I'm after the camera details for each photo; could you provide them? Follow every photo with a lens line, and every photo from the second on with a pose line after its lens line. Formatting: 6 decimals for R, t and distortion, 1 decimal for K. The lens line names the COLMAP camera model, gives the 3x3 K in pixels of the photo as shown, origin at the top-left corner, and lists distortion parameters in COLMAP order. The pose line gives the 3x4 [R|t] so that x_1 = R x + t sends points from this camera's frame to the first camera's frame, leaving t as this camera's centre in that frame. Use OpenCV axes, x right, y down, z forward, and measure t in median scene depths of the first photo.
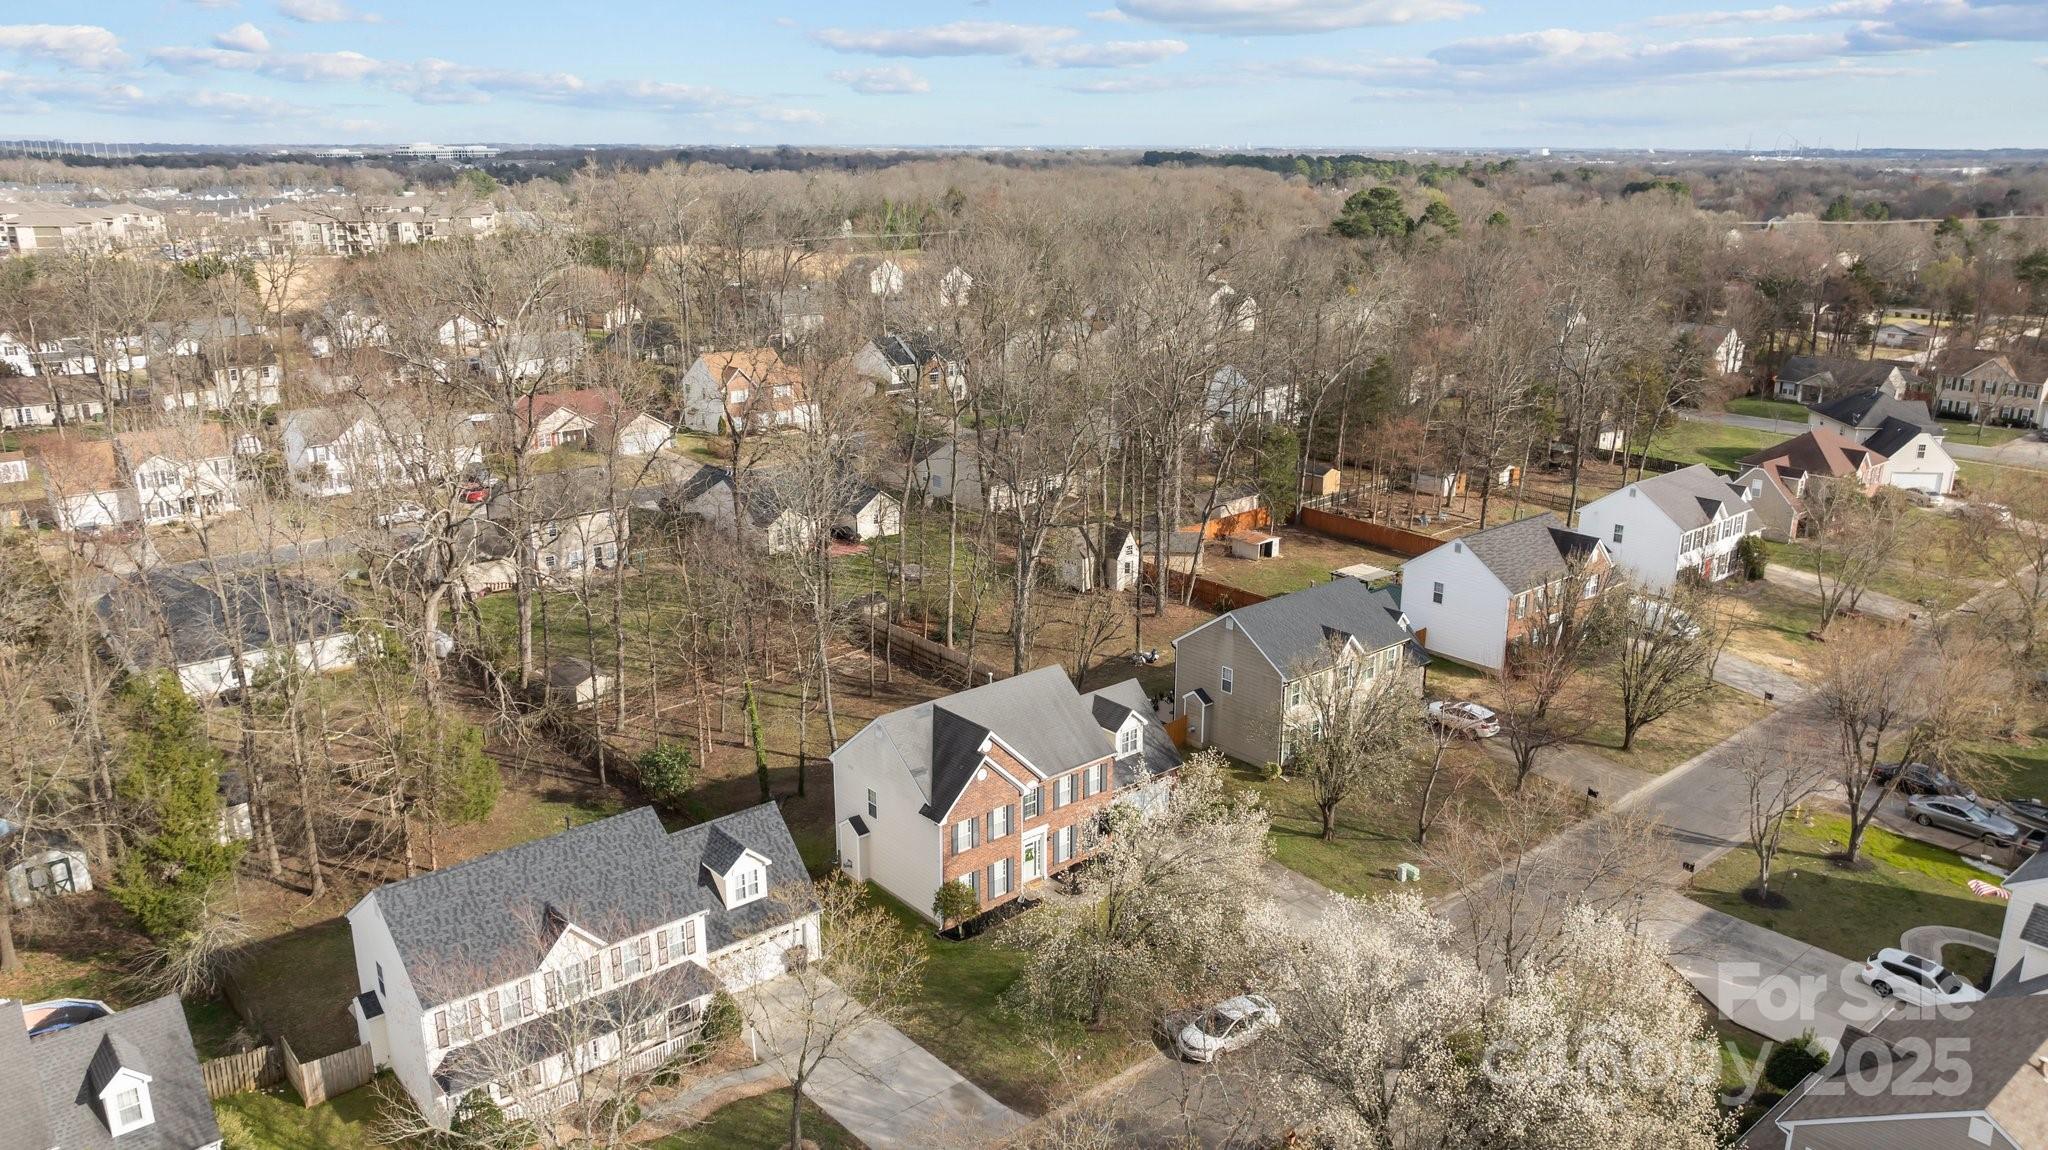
lens RADIAL K [[1444.4, 0, 1024.0], [0, 1444.4, 575.0], [0, 0, 1]] dist [-0.017419, 0.002516]
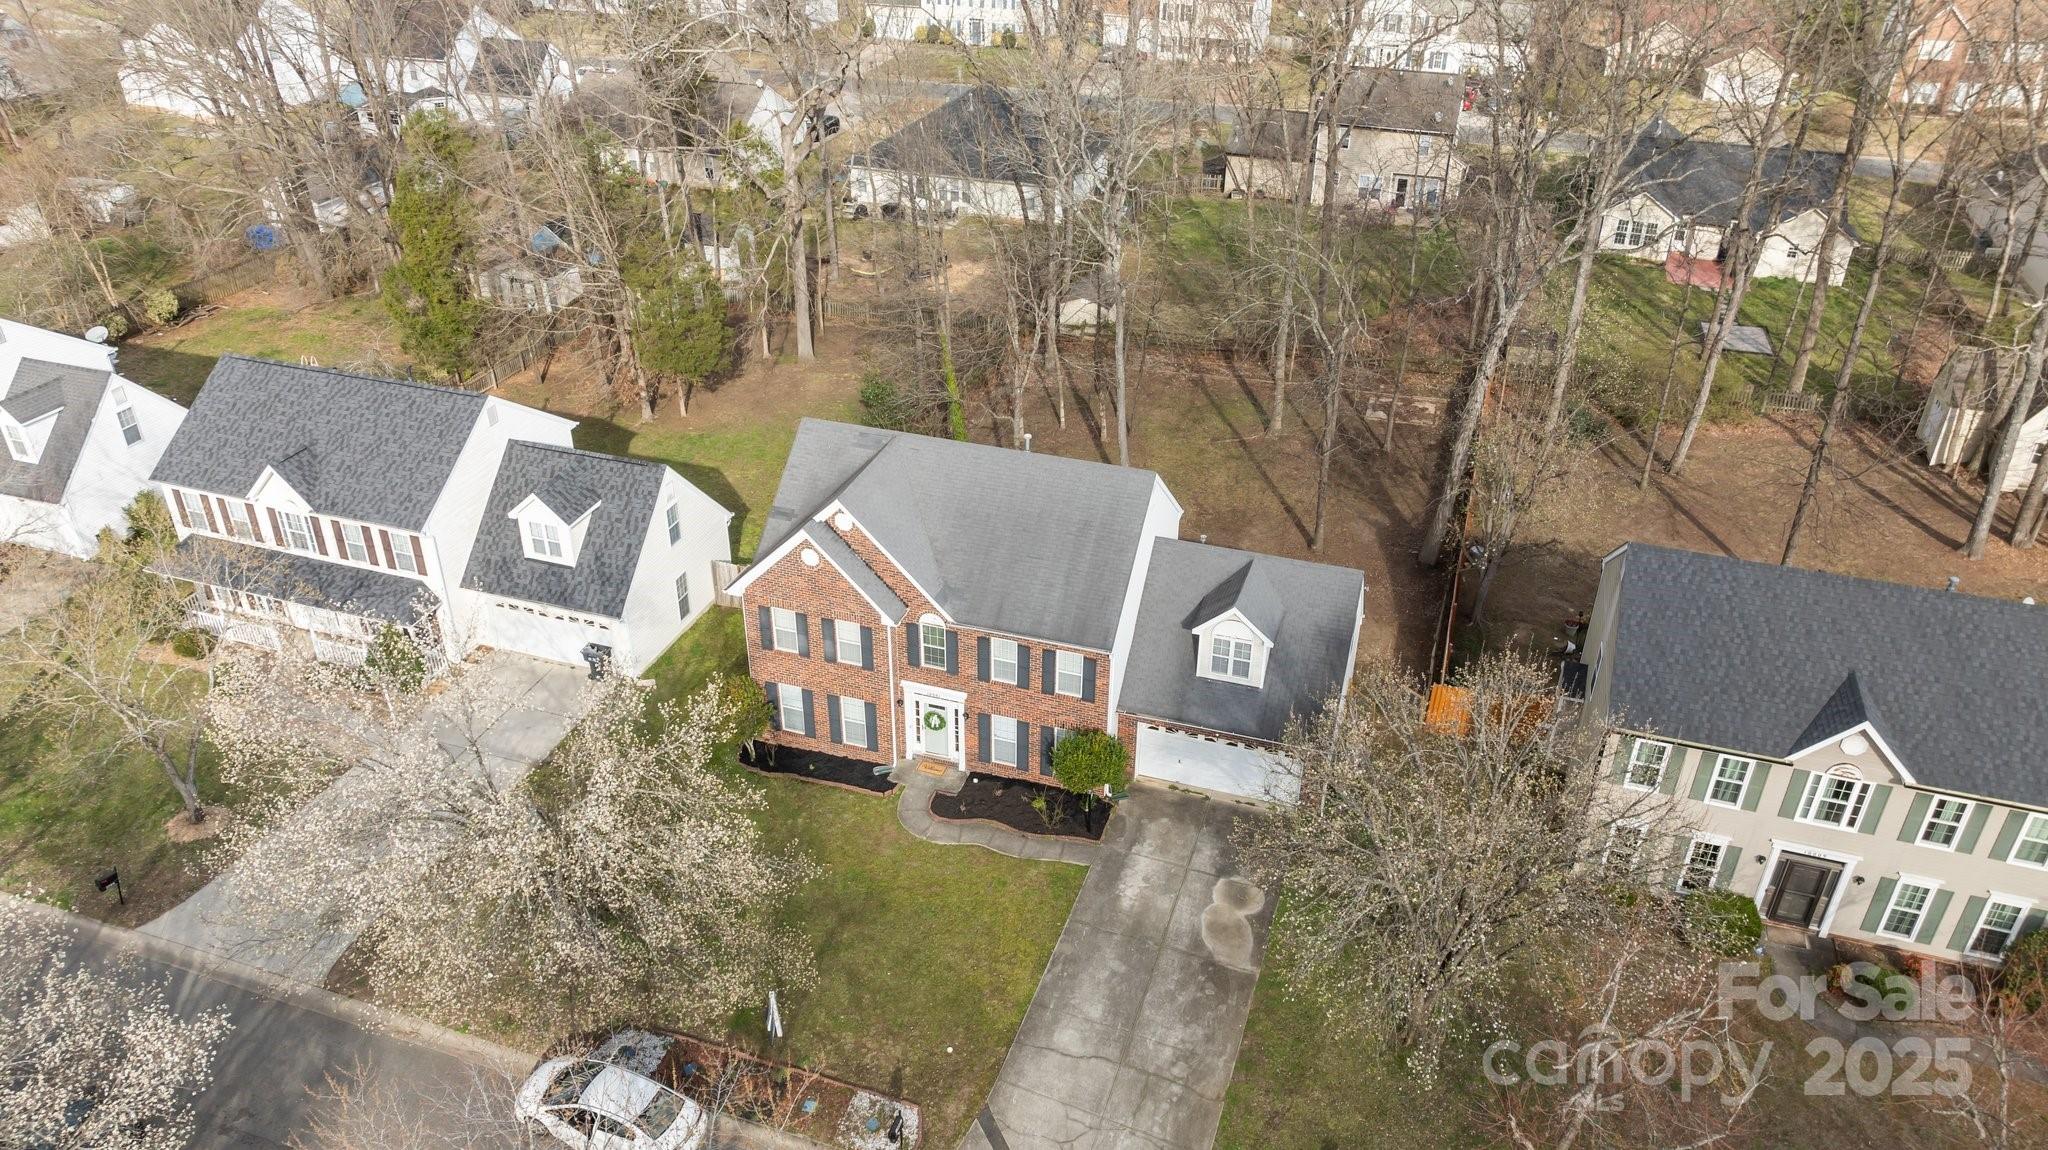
lens RADIAL K [[1444.4, 0, 1024.0], [0, 1444.4, 575.0], [0, 0, 1]] dist [-0.017419, 0.002516]
pose [[0.527983, 0.453797, -0.717846, 0.454792], [-0.246732, 0.890772, 0.381640, -0.110061], [0.812624, -0.024384, 0.582278, 0.698784]]
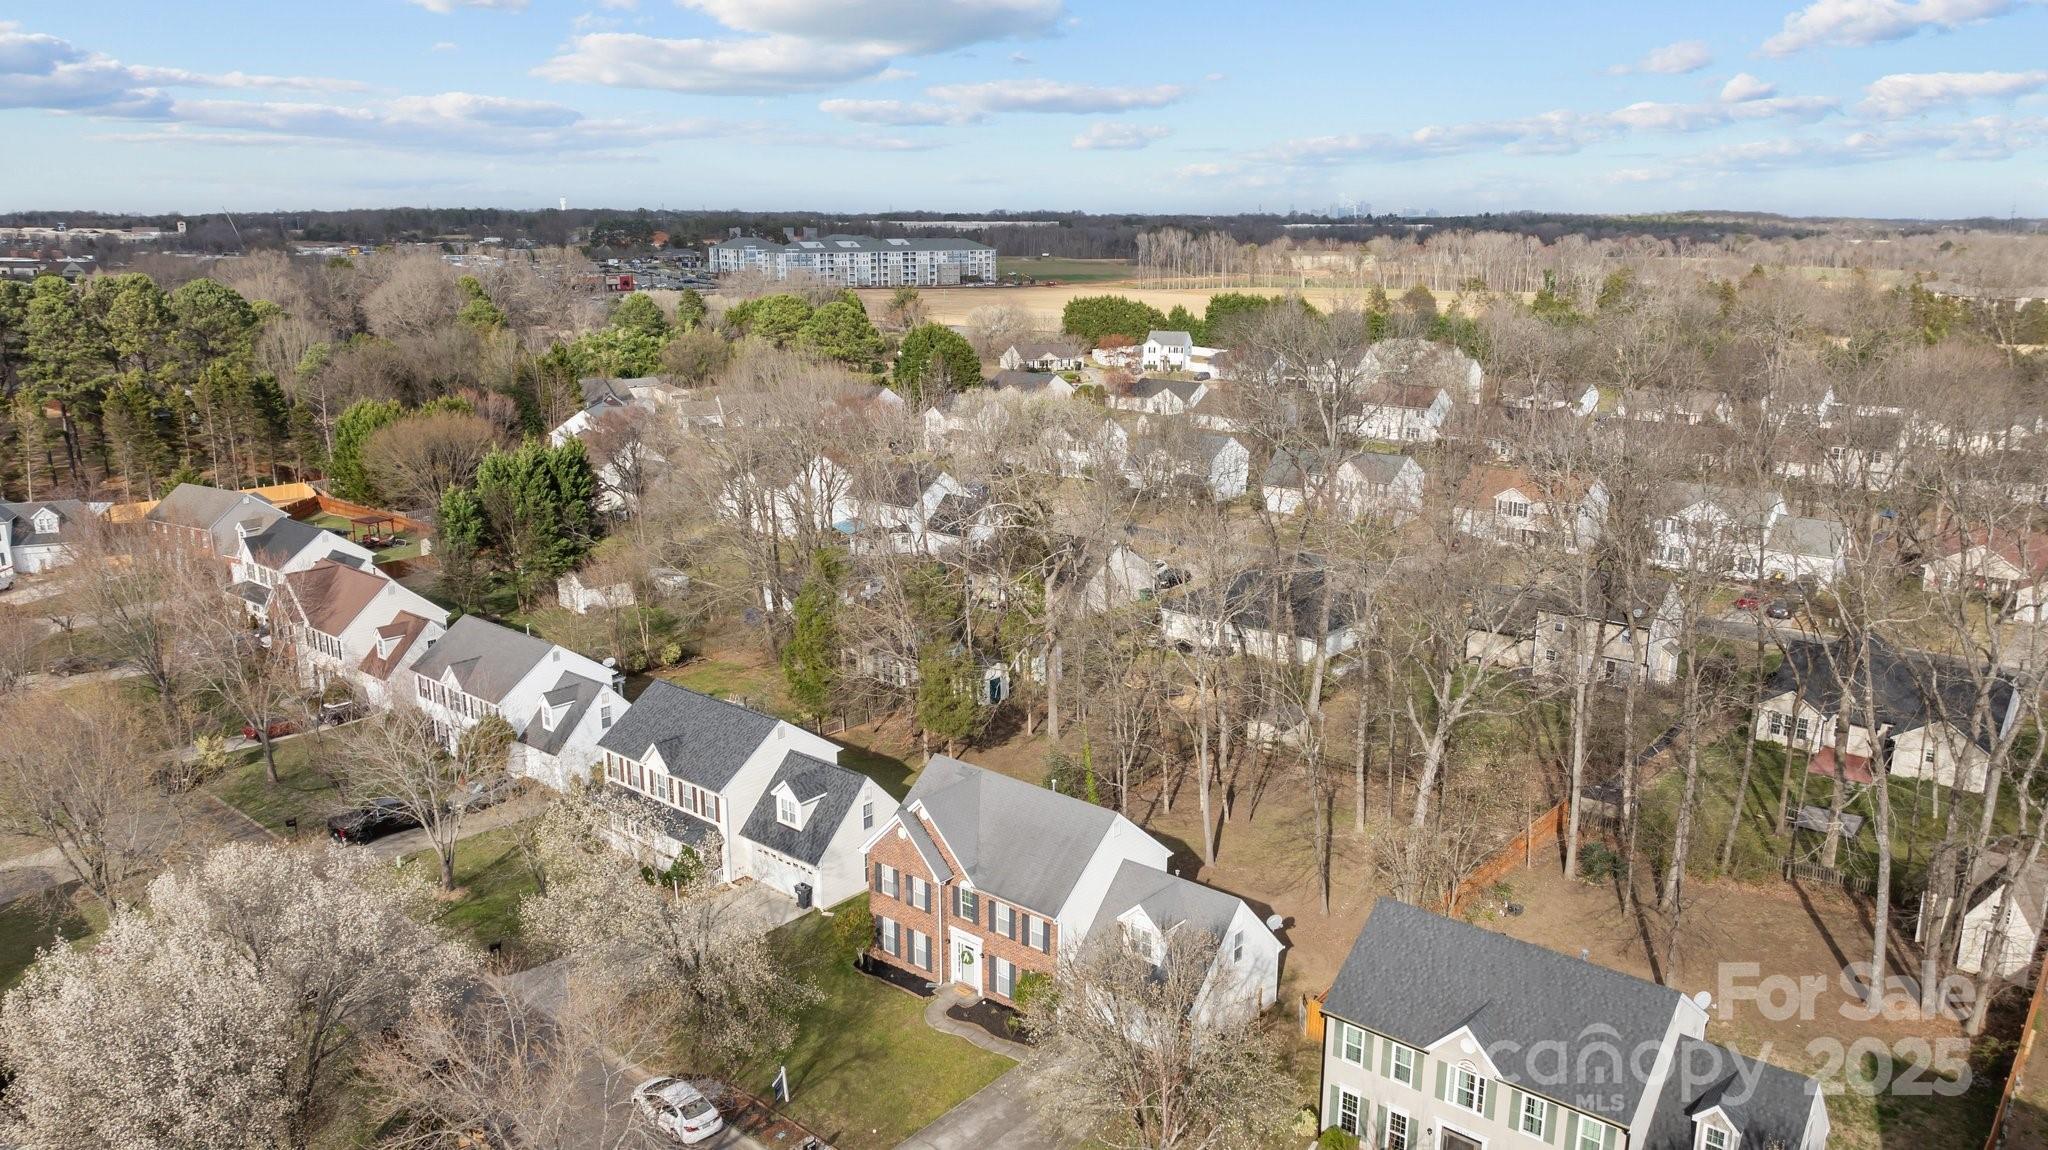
lens RADIAL K [[1444.4, 0, 1024.0], [0, 1444.4, 575.0], [0, 0, 1]] dist [-0.017419, 0.002516]
pose [[0.172769, 0.255016, -0.951377, 0.872863], [-0.269196, 0.941352, 0.203443, -0.250931], [0.947462, 0.220958, 0.231285, 0.791318]]
